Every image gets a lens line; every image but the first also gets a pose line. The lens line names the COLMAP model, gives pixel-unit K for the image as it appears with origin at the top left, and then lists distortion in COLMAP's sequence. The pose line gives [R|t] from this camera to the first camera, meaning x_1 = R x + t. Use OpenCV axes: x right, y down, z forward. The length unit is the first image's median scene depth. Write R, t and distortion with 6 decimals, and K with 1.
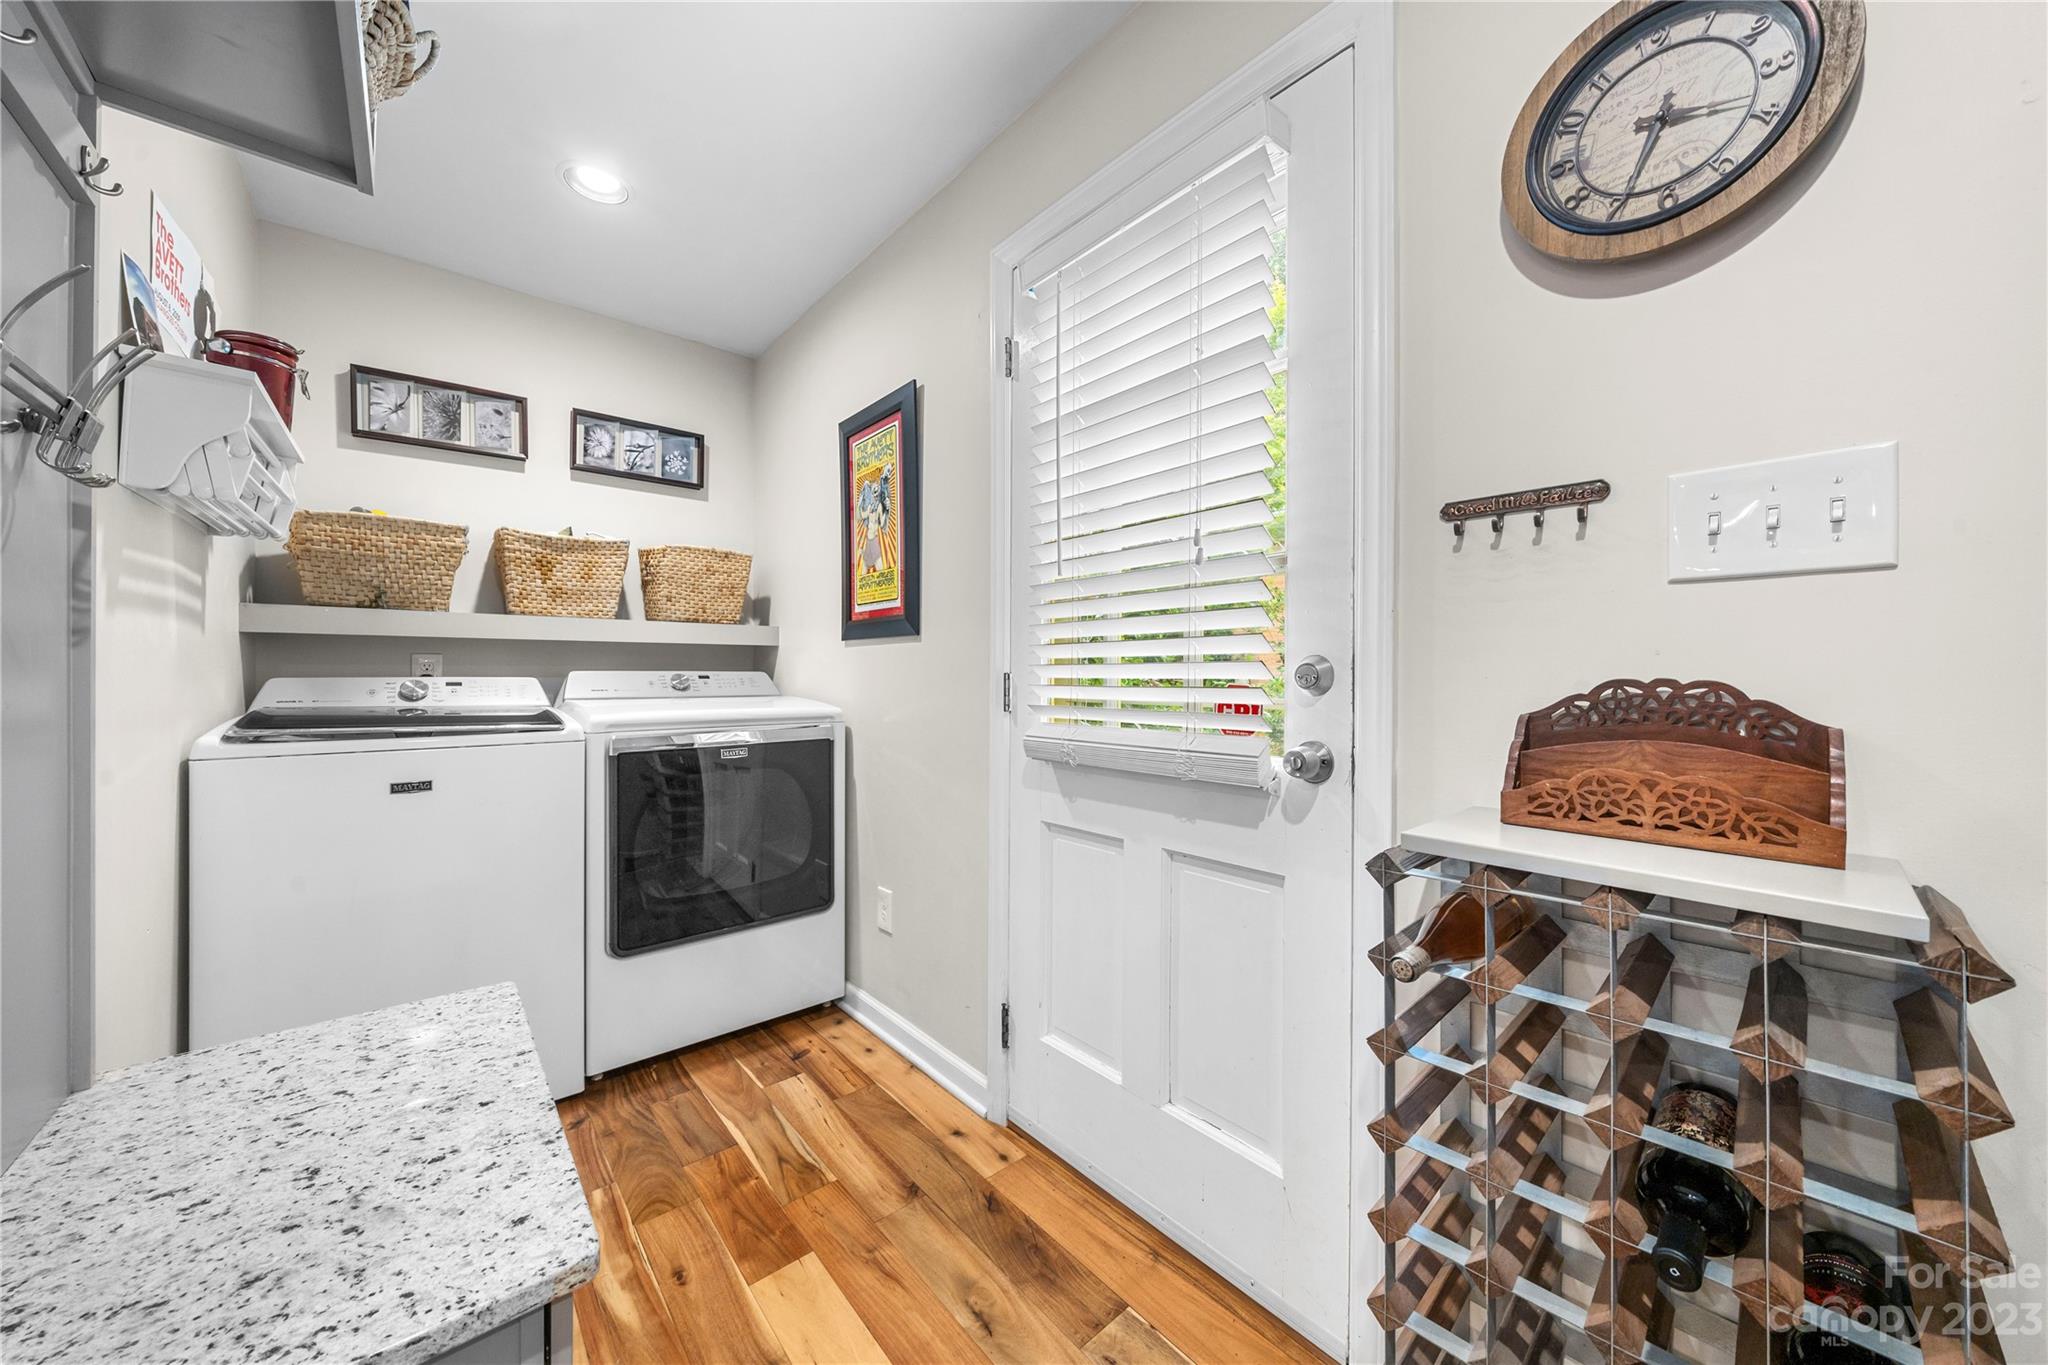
lens RADIAL K [[697.8, 0, 1029.8], [0, 697.8, 678.8], [0, 0, 1]] dist [-0.001669, -0.000050]
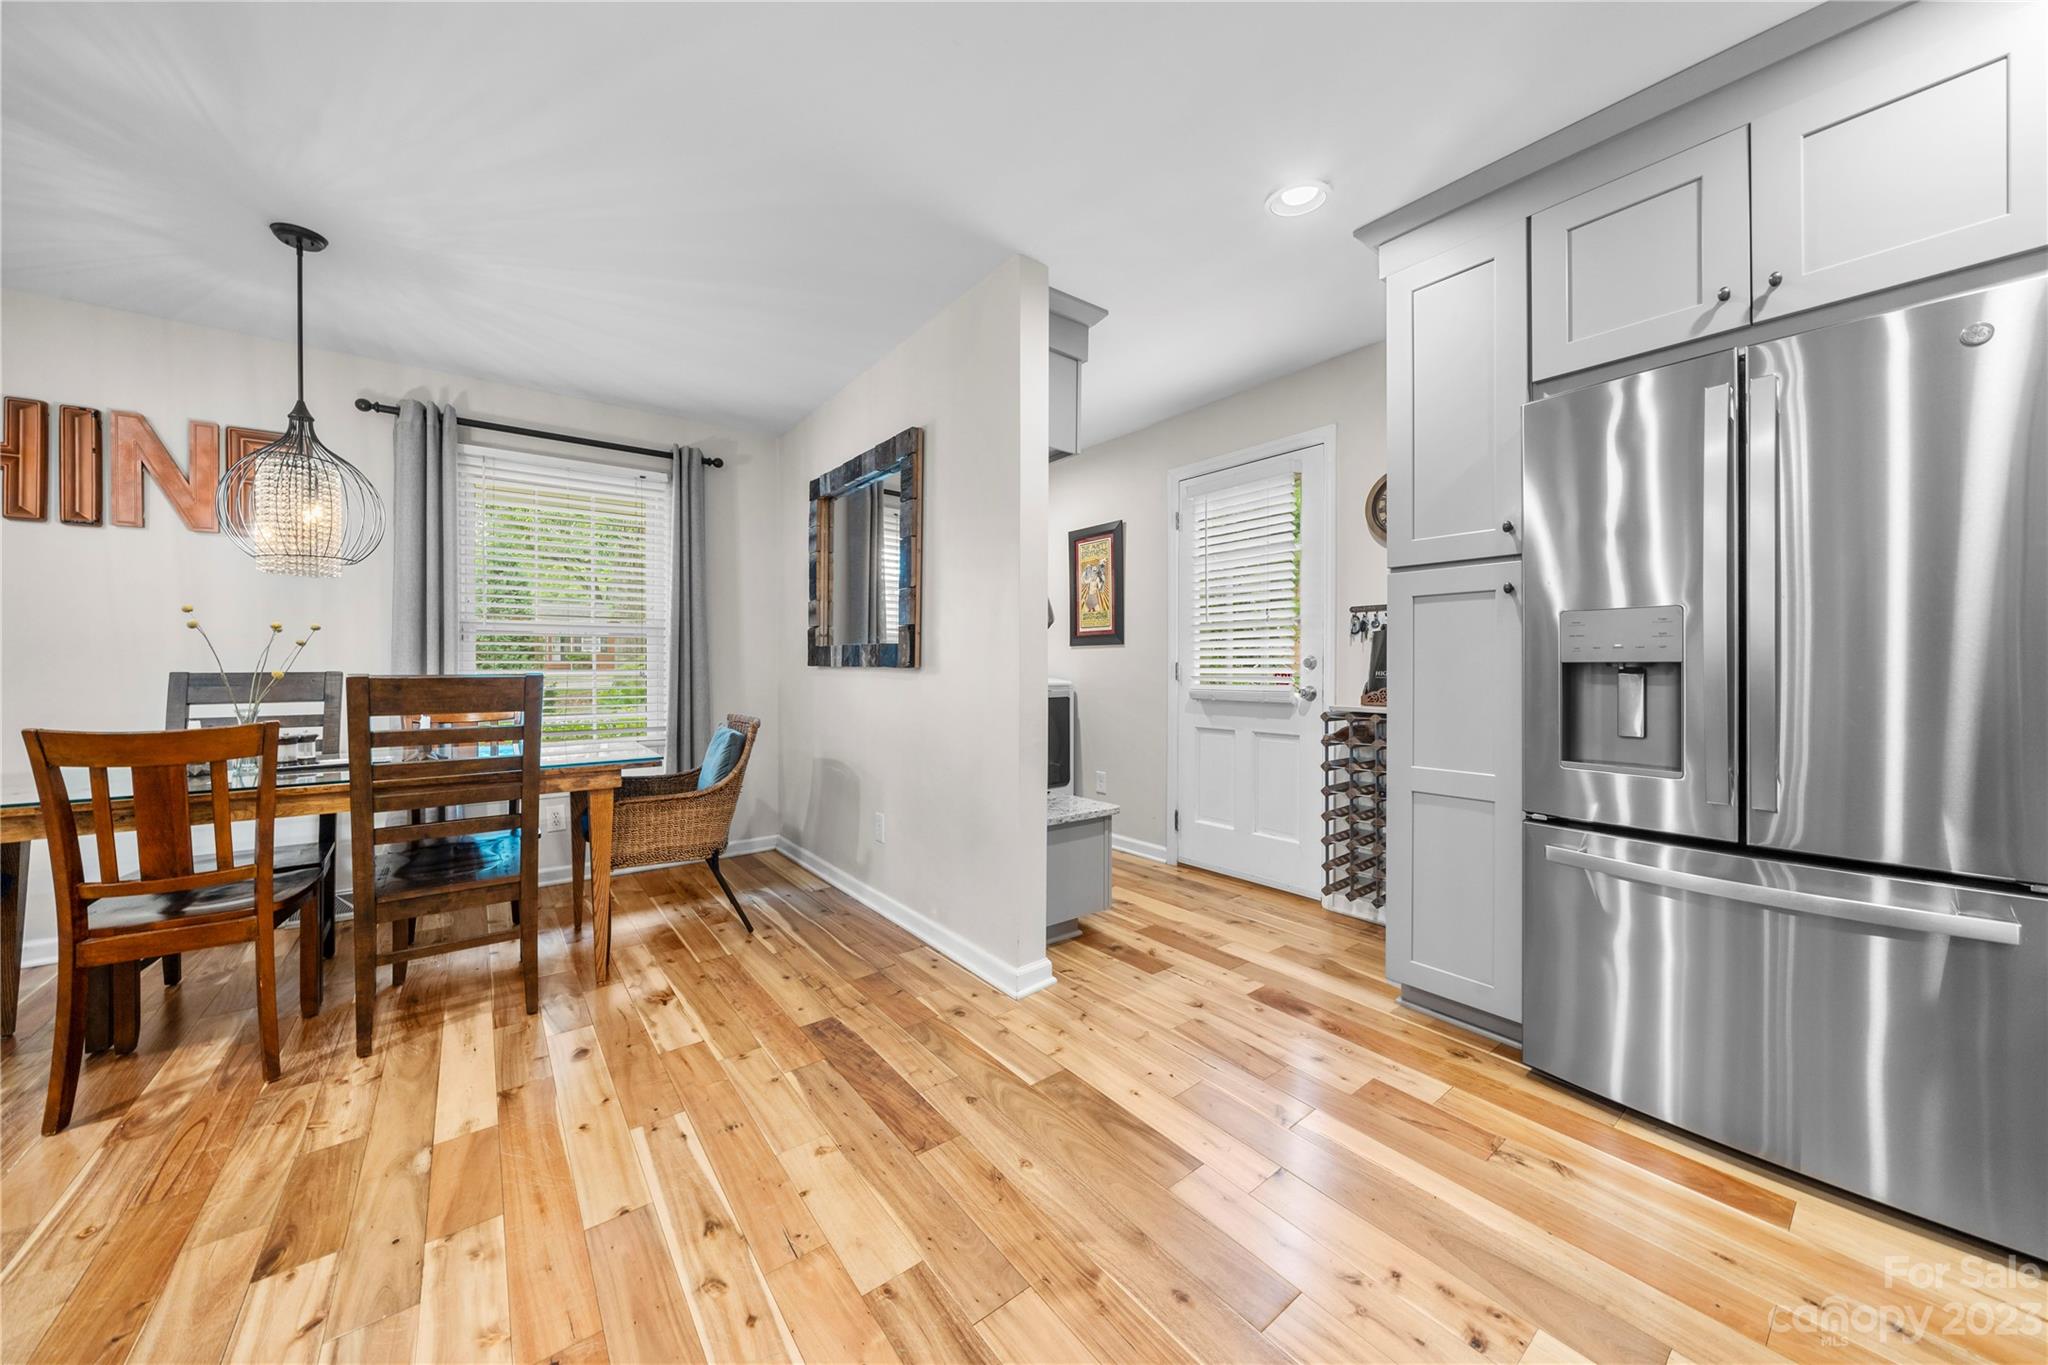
lens RADIAL K [[710.3, 0, 1021.7], [0, 710.3, 669.7], [0, 0, 1]] dist [-0.000918, -0.000109]
pose [[0.998209, -0.003583, -0.059723, -0.330285], [0.003702, 0.999991, 0.001877, 0.007222], [0.059716, -0.002095, 0.998213, -1.095204]]
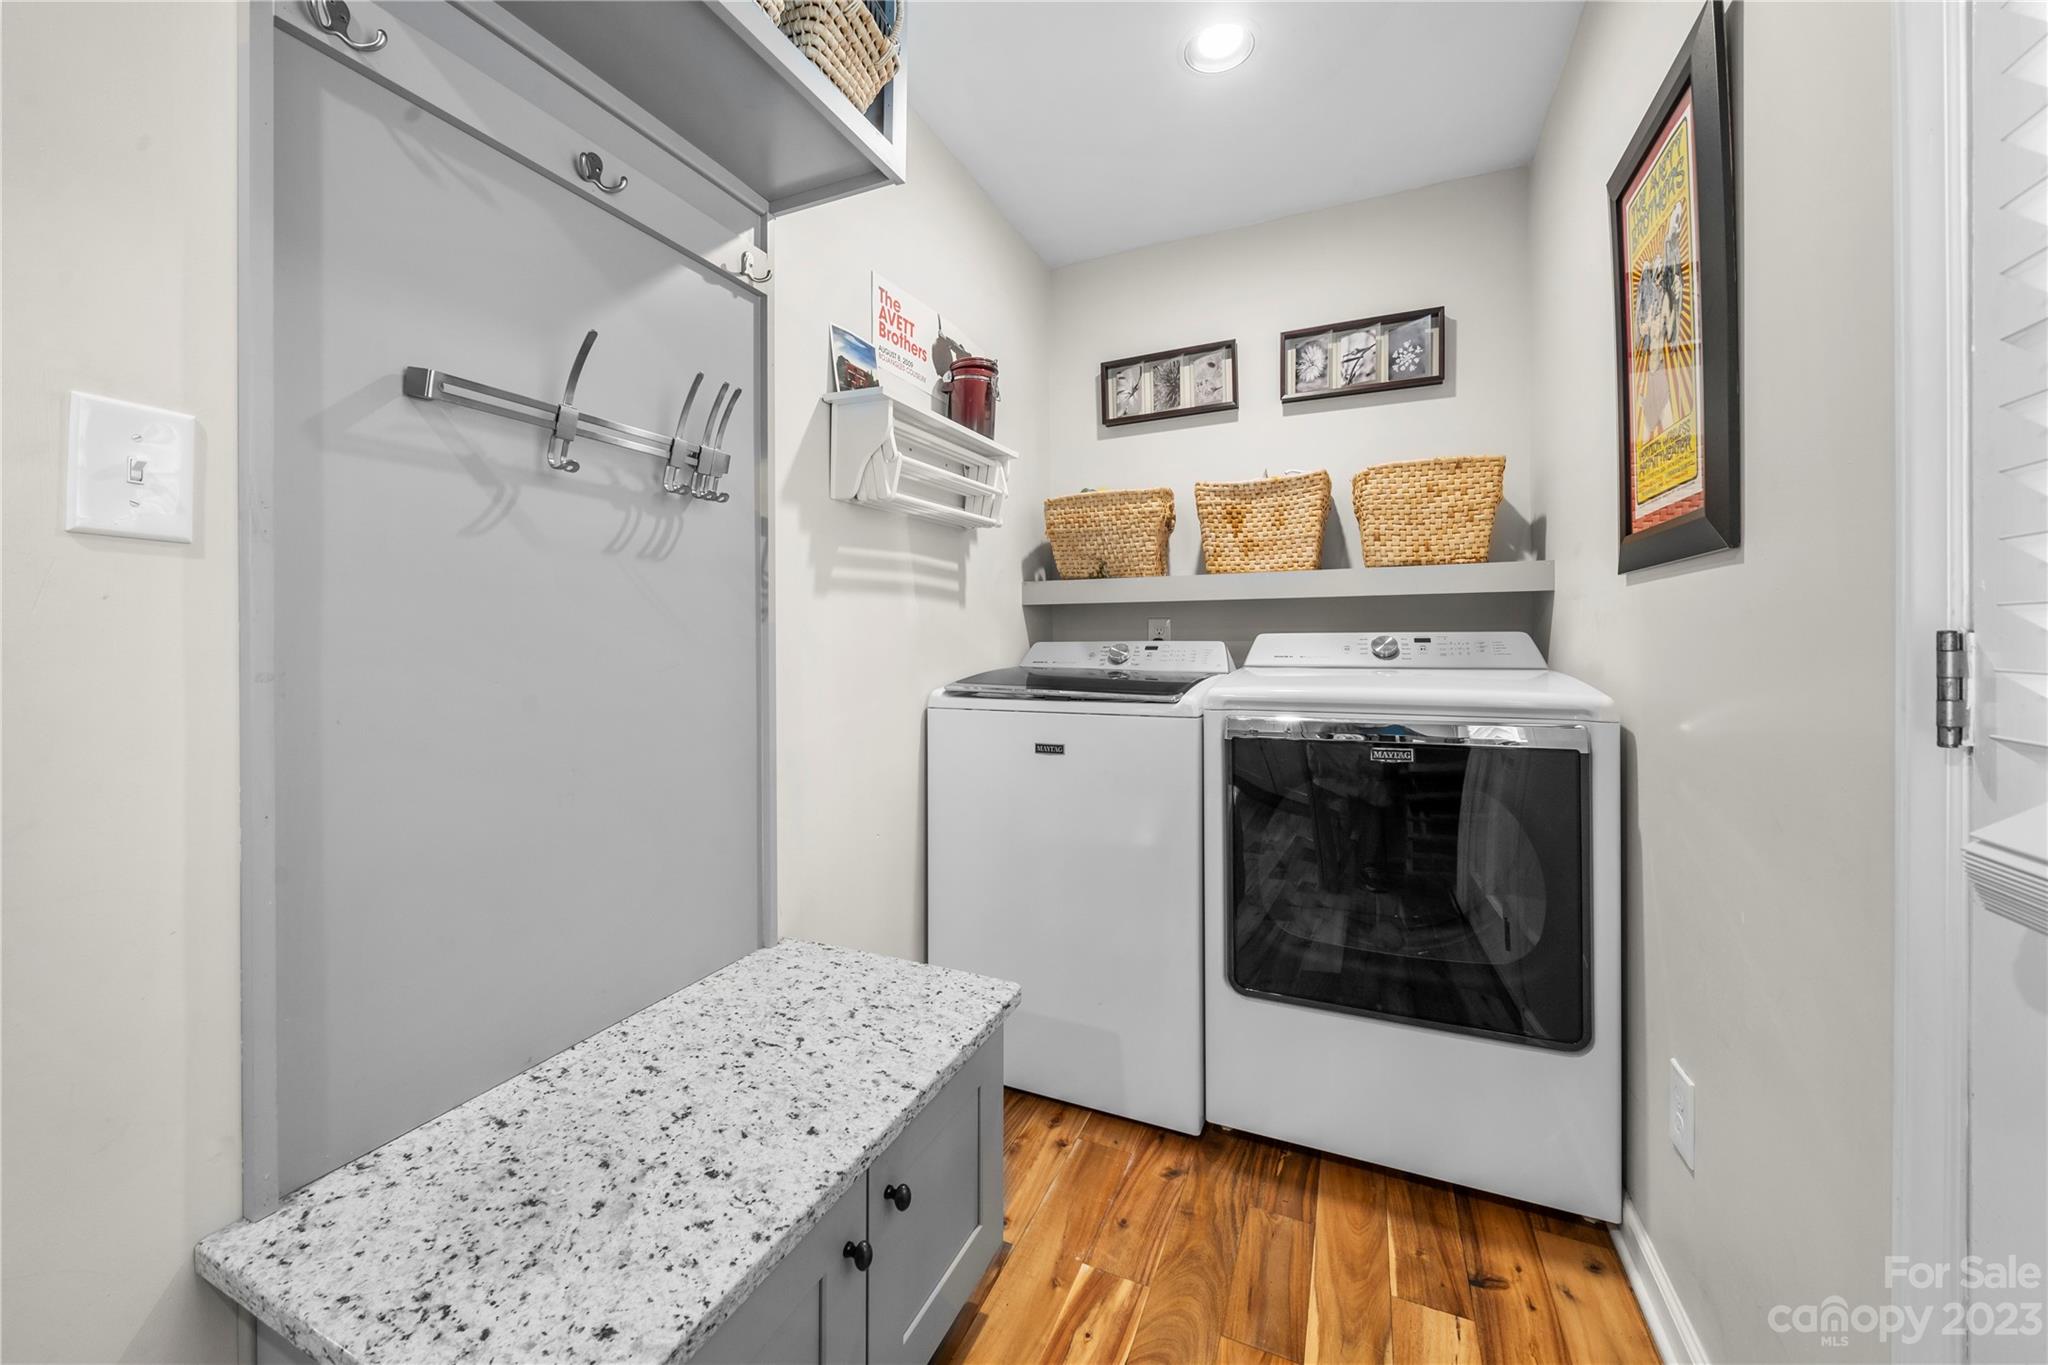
lens RADIAL K [[761.9, 0, 1028.7], [0, 761.9, 637.9], [0, 0, 1]] dist [-0.001307, -0.000146]
pose [[0.422069, -0.003323, -0.906557, 0.091703], [0.001785, 0.999994, -0.002835, -0.004177], [0.906562, -0.000422, 0.422073, 0.374149]]
